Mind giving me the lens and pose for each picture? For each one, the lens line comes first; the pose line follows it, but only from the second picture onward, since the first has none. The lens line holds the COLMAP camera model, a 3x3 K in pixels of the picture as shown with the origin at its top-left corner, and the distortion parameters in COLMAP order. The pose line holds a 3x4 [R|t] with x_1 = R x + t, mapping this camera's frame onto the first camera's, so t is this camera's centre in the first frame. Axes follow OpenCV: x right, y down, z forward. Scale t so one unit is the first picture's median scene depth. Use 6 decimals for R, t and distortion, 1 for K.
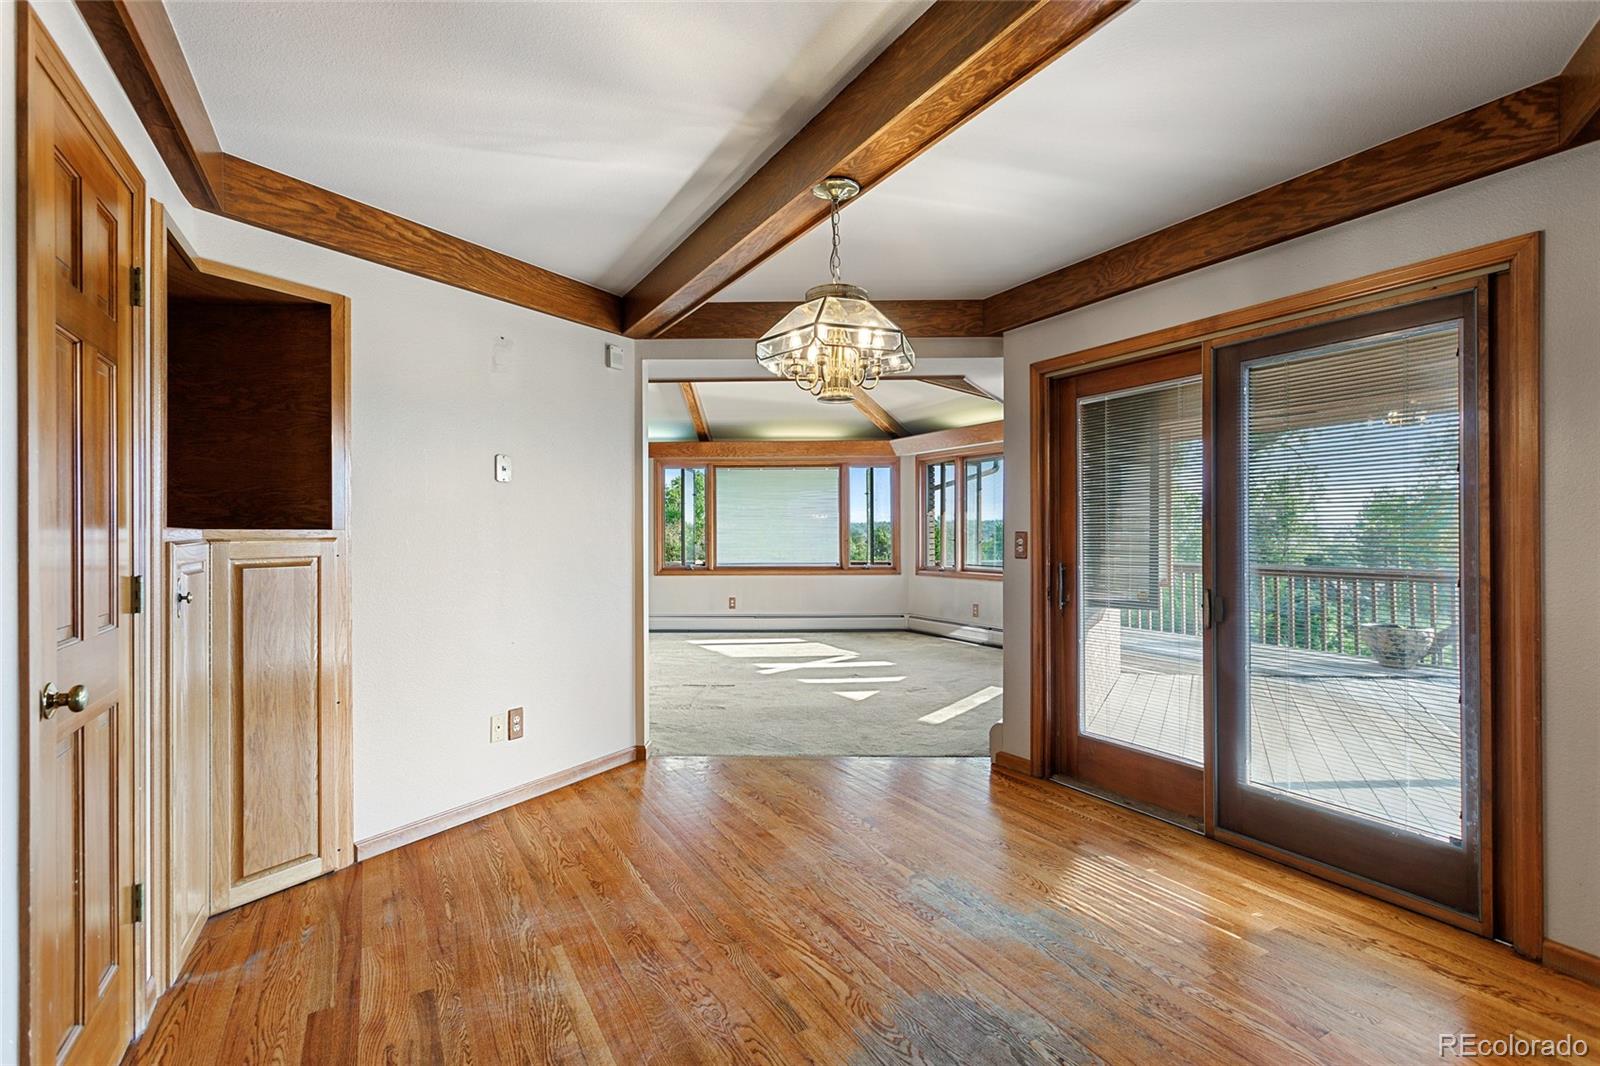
lens RADIAL K [[776.9, 0, 801.6], [0, 776.9, 536.8], [0, 0, 1]] dist [0.016909, 0.000260]
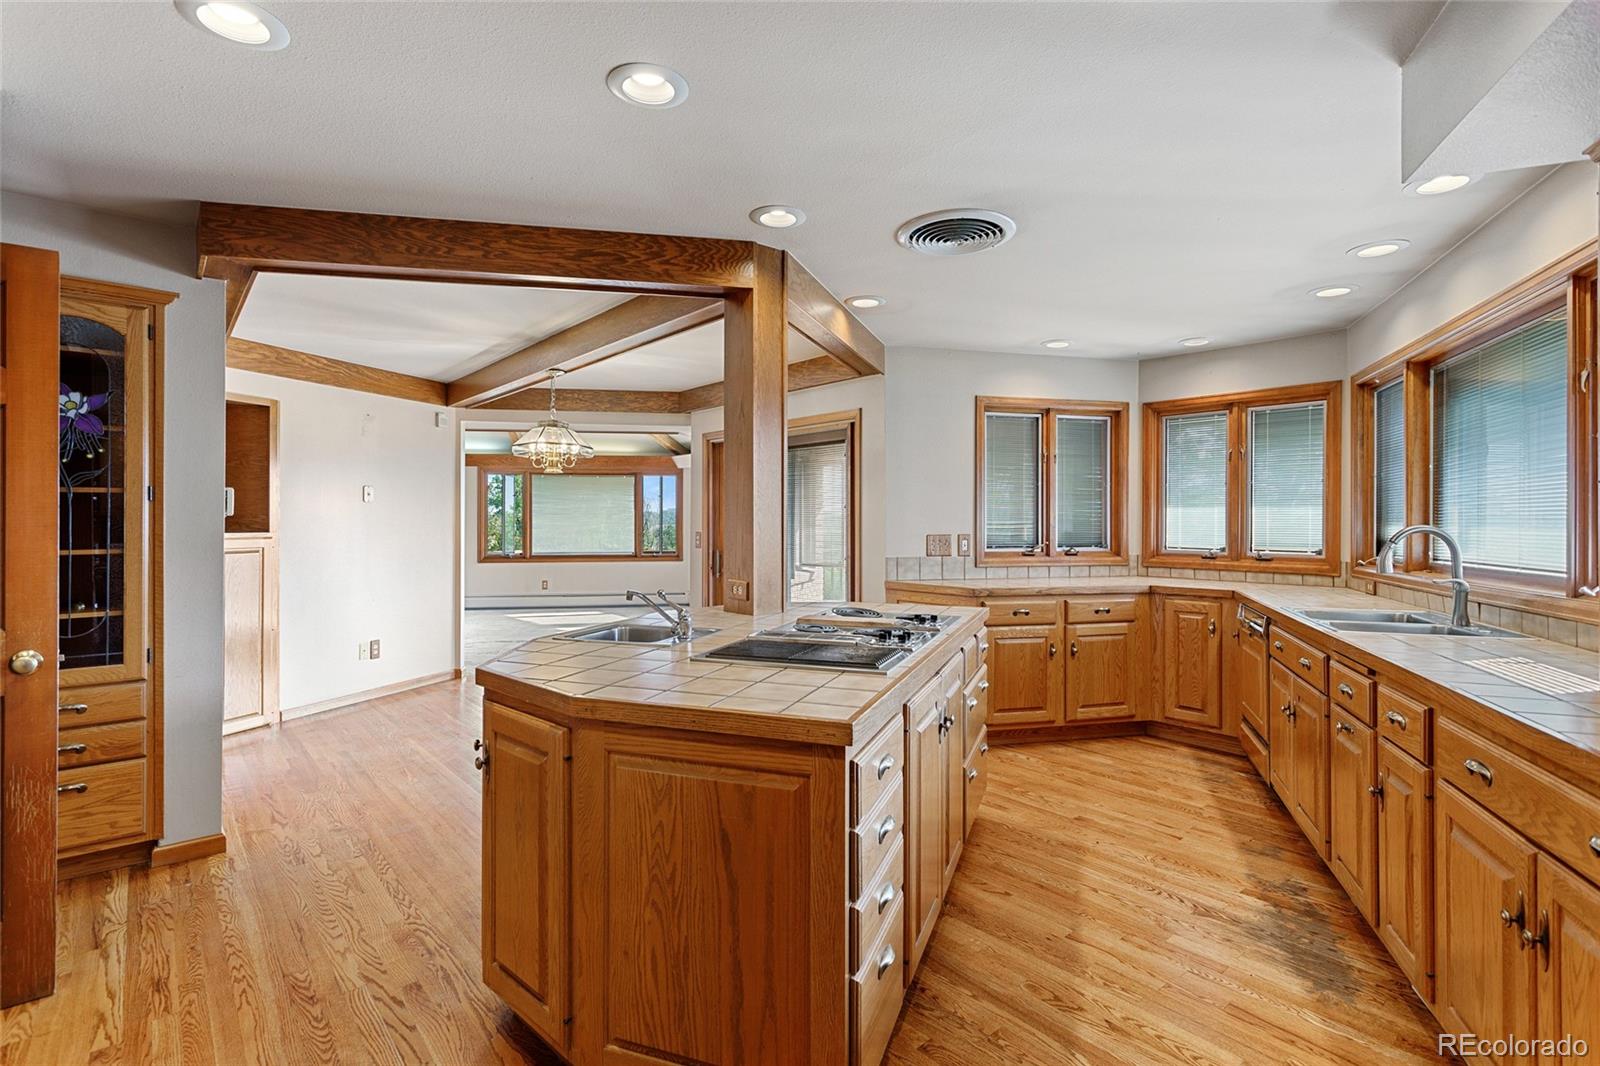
lens RADIAL K [[776.9, 0, 794.9], [0, 776.9, 517.2], [0, 0, 1]] dist [0.016909, 0.000260]
pose [[0.982872, 0.003108, 0.184263, 0.081656], [-0.000778, 0.999919, -0.012715, -0.007446], [-0.184287, 0.012353, 0.982795, -0.322549]]
